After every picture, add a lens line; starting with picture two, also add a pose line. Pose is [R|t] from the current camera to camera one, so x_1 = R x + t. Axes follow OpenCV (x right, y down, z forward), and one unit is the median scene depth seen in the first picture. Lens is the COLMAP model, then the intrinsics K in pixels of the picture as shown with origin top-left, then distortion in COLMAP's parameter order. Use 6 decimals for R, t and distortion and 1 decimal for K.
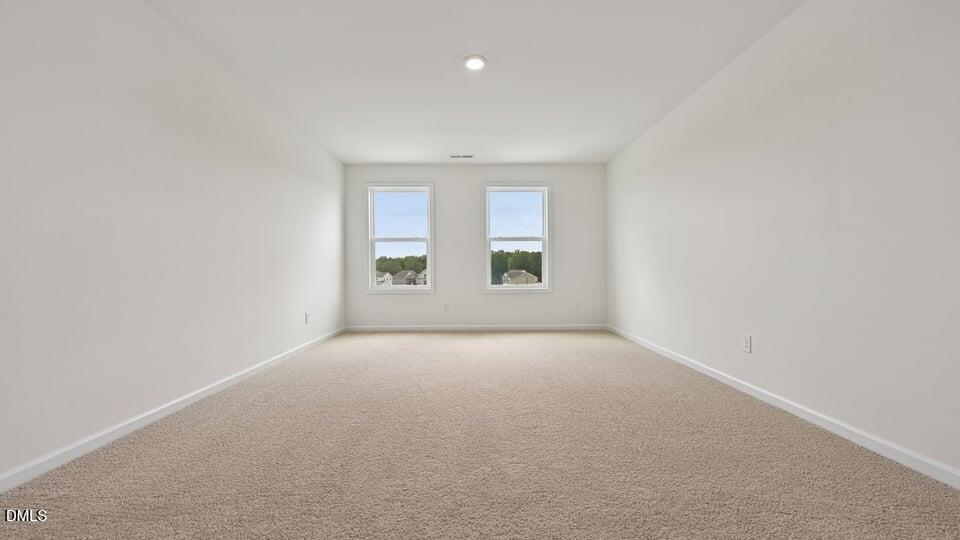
lens RADIAL K [[384.2, 0, 478.6], [0, 384.2, 268.1], [0, 0, 1]] dist [-0.000316, -0.000179]
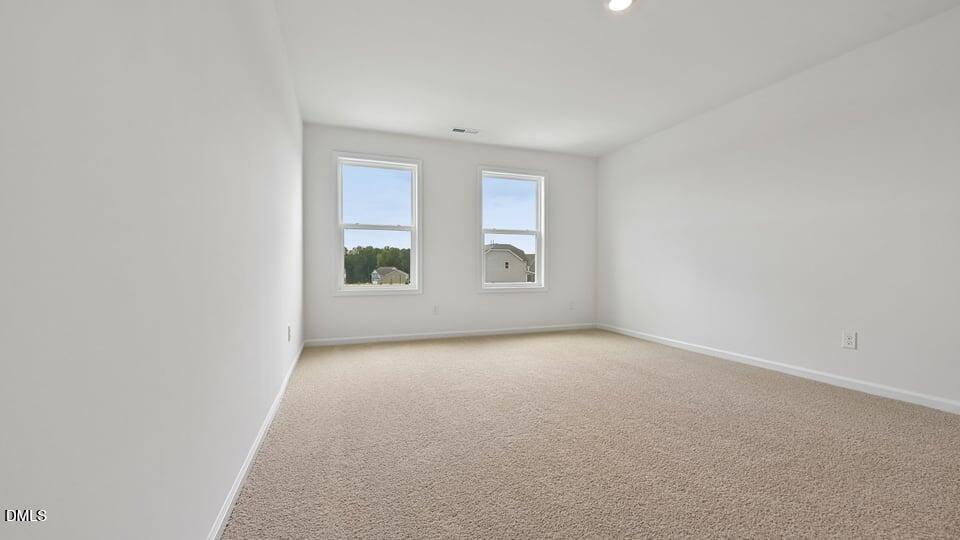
lens RADIAL K [[384.2, 0, 486.3], [0, 384.2, 266.2], [0, 0, 1]] dist [-0.000316, -0.000179]
pose [[0.941379, 0.008343, 0.337248, -0.263994], [-0.008634, 0.999963, -0.000637, 0.005287], [-0.337241, -0.002312, 0.941415, 0.179182]]
